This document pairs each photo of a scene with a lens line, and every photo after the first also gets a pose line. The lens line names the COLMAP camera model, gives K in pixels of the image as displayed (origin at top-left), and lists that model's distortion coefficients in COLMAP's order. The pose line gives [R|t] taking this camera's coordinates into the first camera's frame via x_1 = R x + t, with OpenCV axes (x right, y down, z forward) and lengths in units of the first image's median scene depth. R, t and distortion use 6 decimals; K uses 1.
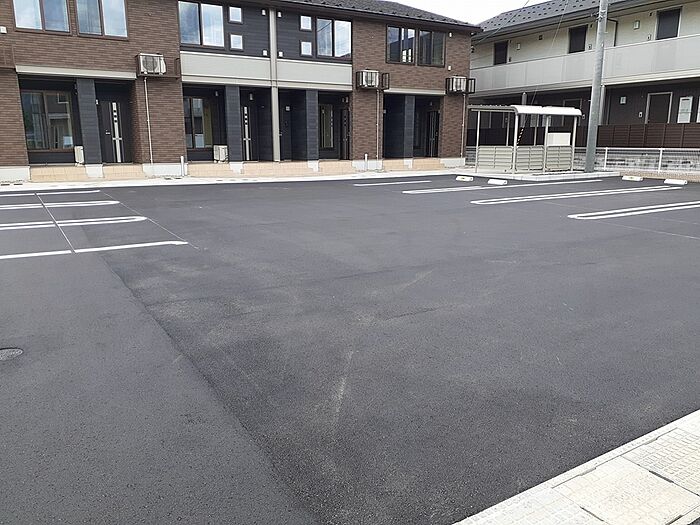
lens RADIAL K [[544.4, 0, 331.9], [0, 544.4, 265.2], [0, 0, 1]] dist [0.102363, -0.166528]
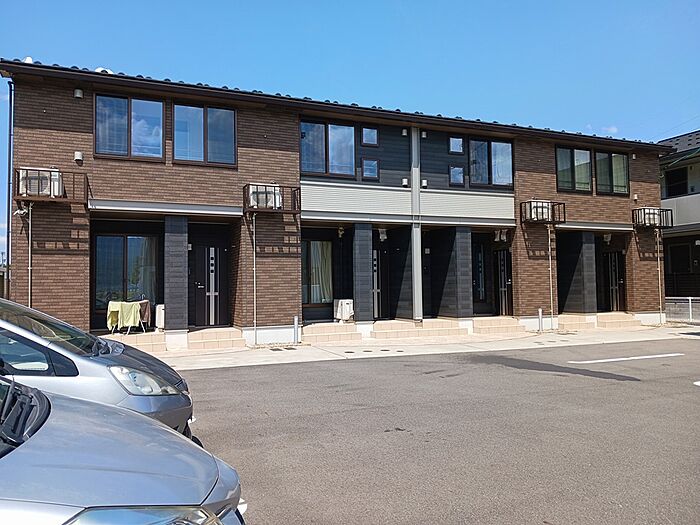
lens RADIAL K [[544.4, 0, 331.9], [0, 544.4, 265.2], [0, 0, 1]] dist [0.102363, -0.166528]
pose [[0.987778, -0.018640, -0.154752, -0.102937], [-0.022819, 0.964833, -0.261871, -0.069096], [0.154191, 0.262202, 0.952615, 0.281099]]
